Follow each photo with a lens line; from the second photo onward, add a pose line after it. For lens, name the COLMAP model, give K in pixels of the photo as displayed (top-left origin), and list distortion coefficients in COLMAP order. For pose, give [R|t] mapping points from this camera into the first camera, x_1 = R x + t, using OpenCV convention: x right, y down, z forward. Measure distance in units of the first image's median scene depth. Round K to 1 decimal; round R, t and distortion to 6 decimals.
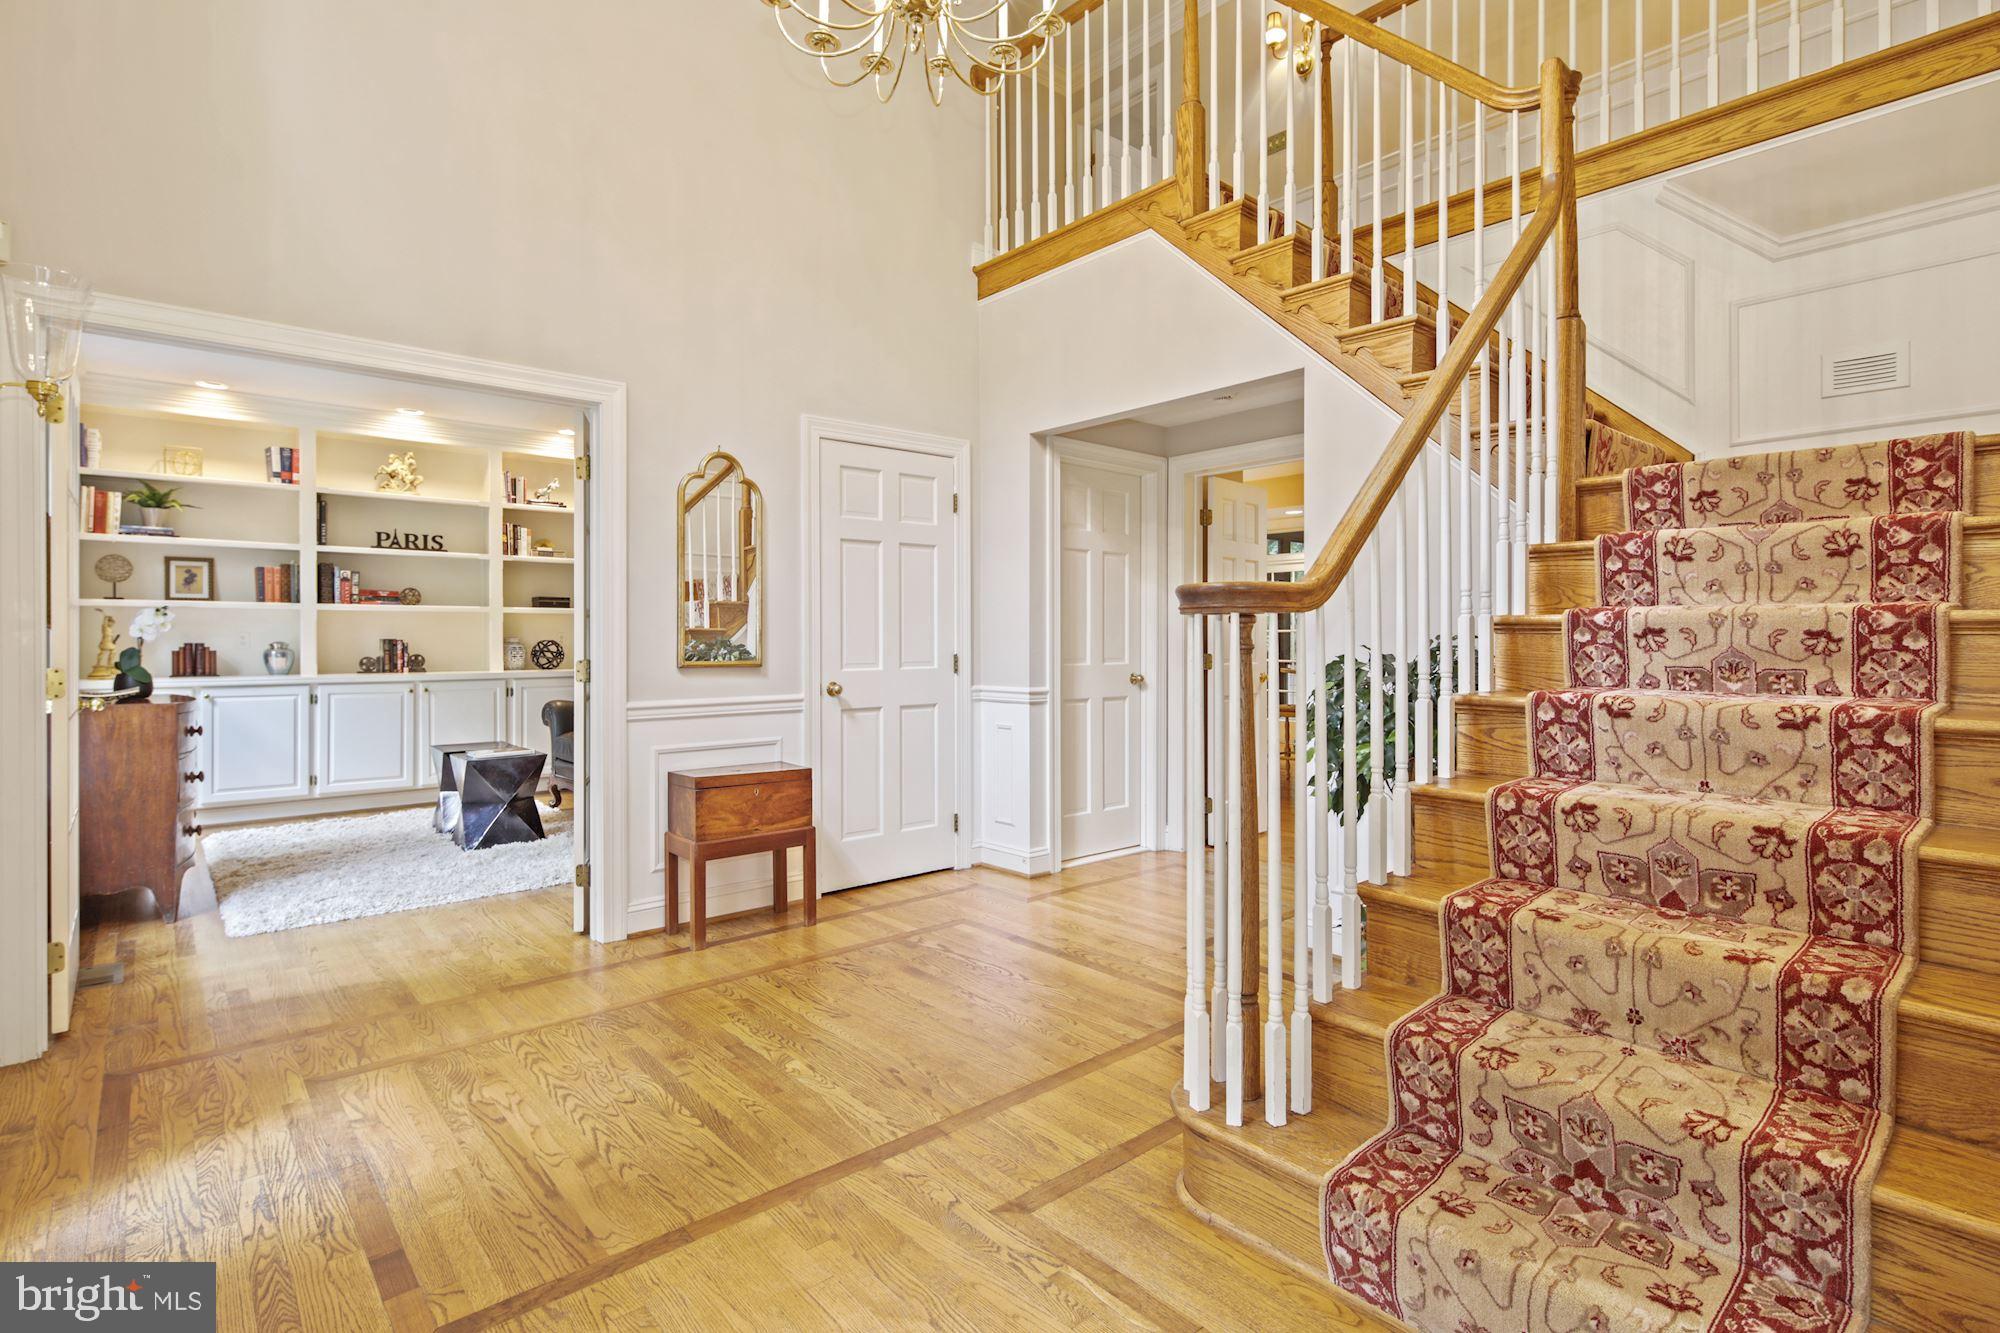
lens RADIAL K [[971.2, 0, 1001.8], [0, 971.2, 640.6], [0, 0, 1]] dist [0.000821, -0.000021]
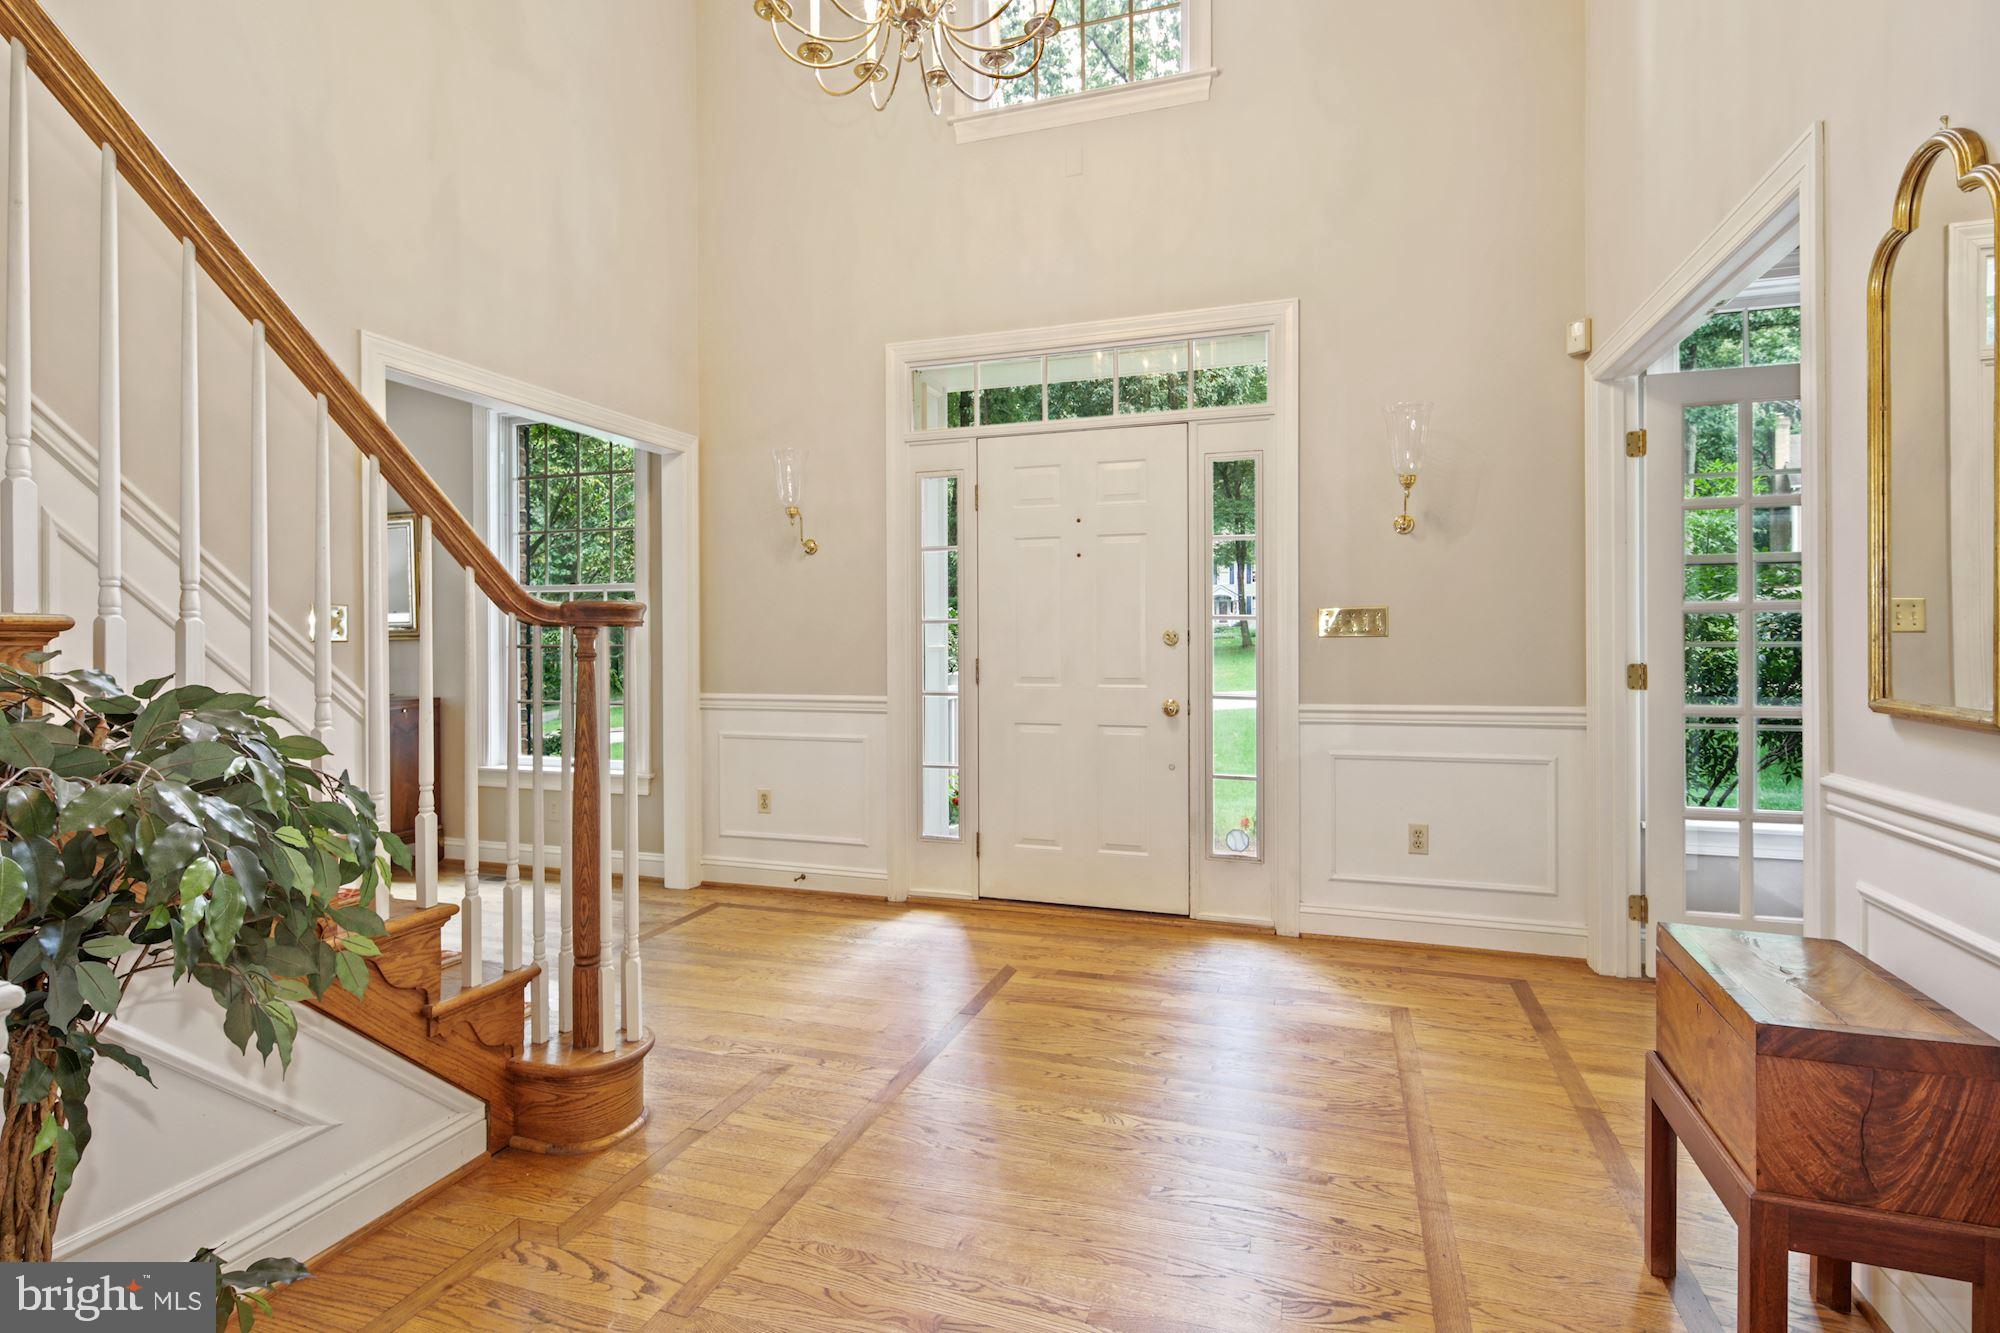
lens RADIAL K [[979.9, 0, 990.3], [0, 979.9, 637.5], [0, 0, 1]] dist [0.001526, 0.000223]
pose [[-0.868734, 0.004377, -0.495260, 0.361966], [0.002404, 0.999986, 0.004621, -0.014957], [0.495274, 0.002824, -0.868732, 1.978534]]
